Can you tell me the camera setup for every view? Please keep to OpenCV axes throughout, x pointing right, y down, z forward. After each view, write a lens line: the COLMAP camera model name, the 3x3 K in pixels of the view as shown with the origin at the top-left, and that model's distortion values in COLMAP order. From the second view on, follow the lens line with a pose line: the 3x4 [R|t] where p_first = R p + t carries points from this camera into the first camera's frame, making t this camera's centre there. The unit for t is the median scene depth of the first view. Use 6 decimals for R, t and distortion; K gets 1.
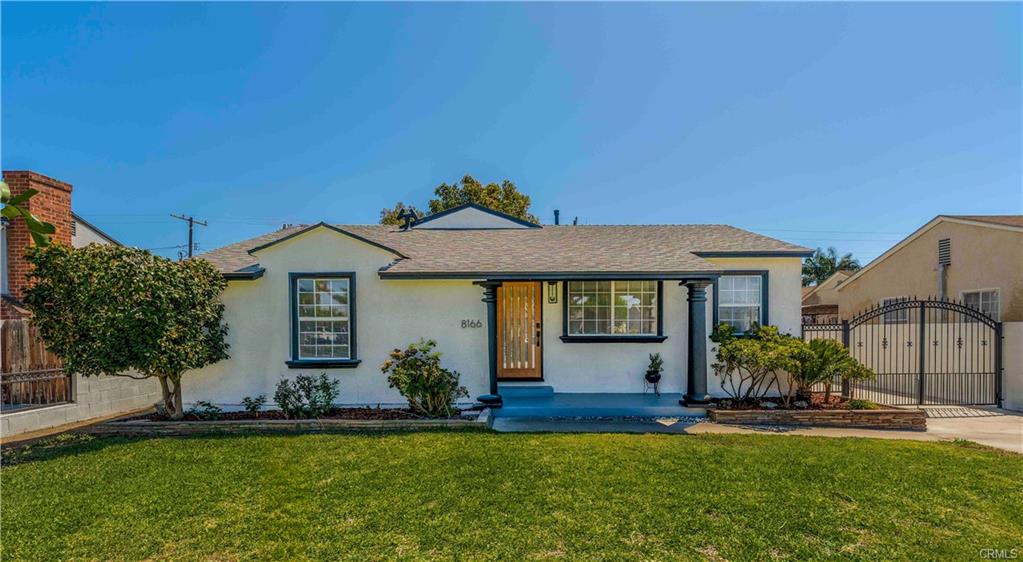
lens RADIAL K [[449.0, 0, 515.0], [0, 449.0, 338.2], [0, 0, 1]] dist [0.003763, 0.000196]
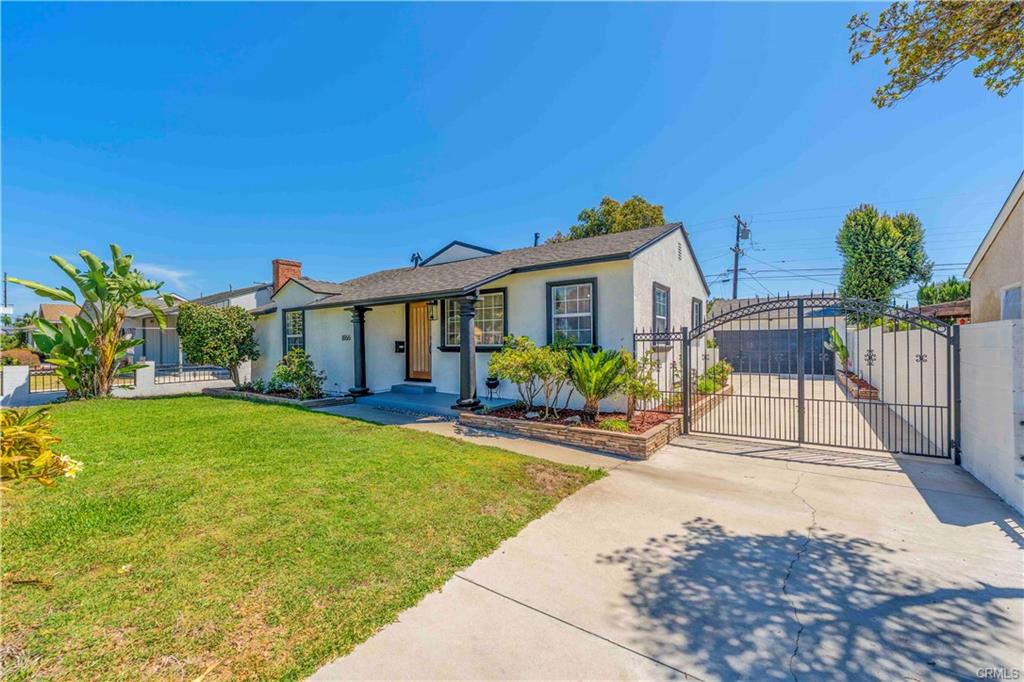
lens RADIAL K [[416.3, 0, 511.7], [0, 416.3, 343.7], [0, 0, 1]] dist [0.000043, -0.001320]
pose [[0.810256, -0.001880, -0.586073, 0.933734], [-0.003934, 0.999955, -0.008647, -0.002617], [0.586063, 0.009312, 0.810212, 0.186970]]
